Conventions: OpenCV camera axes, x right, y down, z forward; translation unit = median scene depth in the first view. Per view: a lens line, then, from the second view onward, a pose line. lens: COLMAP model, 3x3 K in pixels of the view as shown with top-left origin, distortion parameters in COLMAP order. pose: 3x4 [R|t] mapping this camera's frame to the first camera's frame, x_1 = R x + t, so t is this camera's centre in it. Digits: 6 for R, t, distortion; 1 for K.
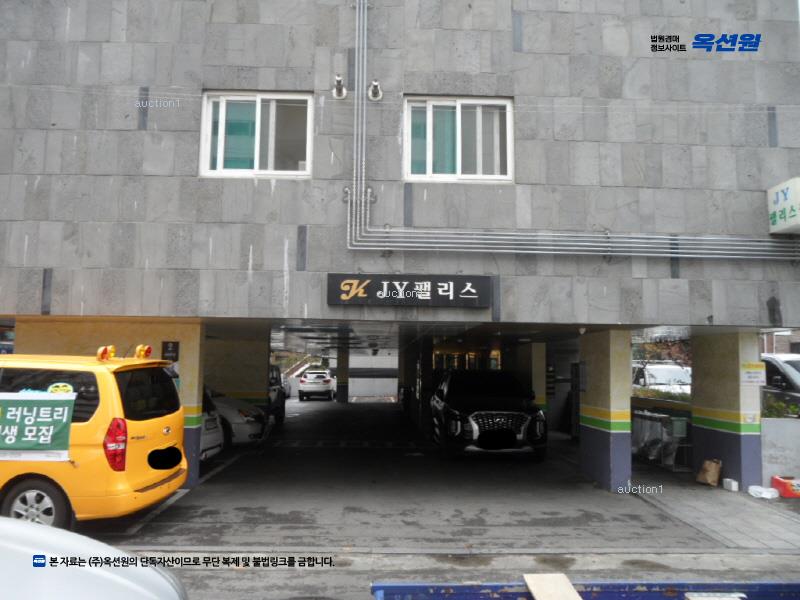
lens RADIAL K [[642.1, 0, 412.7], [0, 642.1, 315.3], [0, 0, 1]] dist [-0.027469, 0.014771]
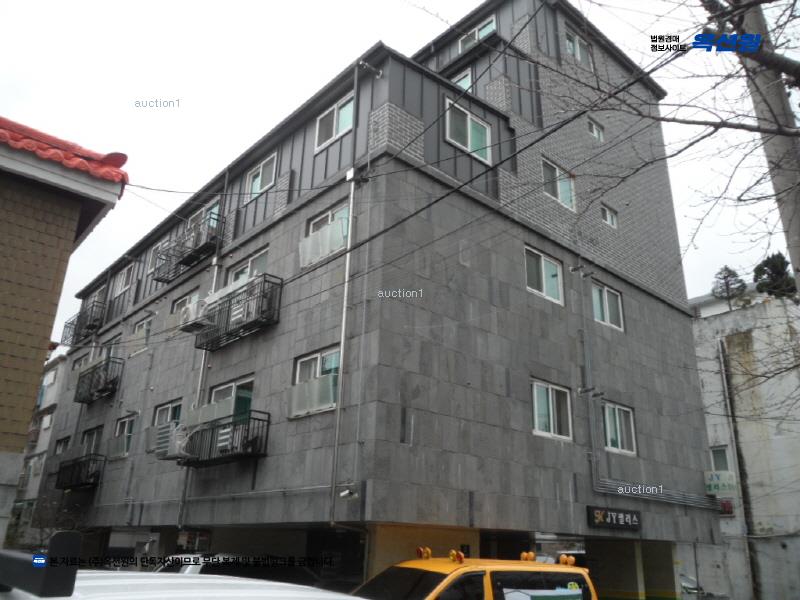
lens RADIAL K [[642.1, 0, 401.8], [0, 642.1, 323.4], [0, 0, 1]] dist [-0.027469, 0.014771]
pose [[0.770822, 0.225932, 0.595641, -1.548297], [-0.076213, 0.960988, -0.265883, -0.041686], [-0.632476, 0.159553, 0.757969, 0.004082]]
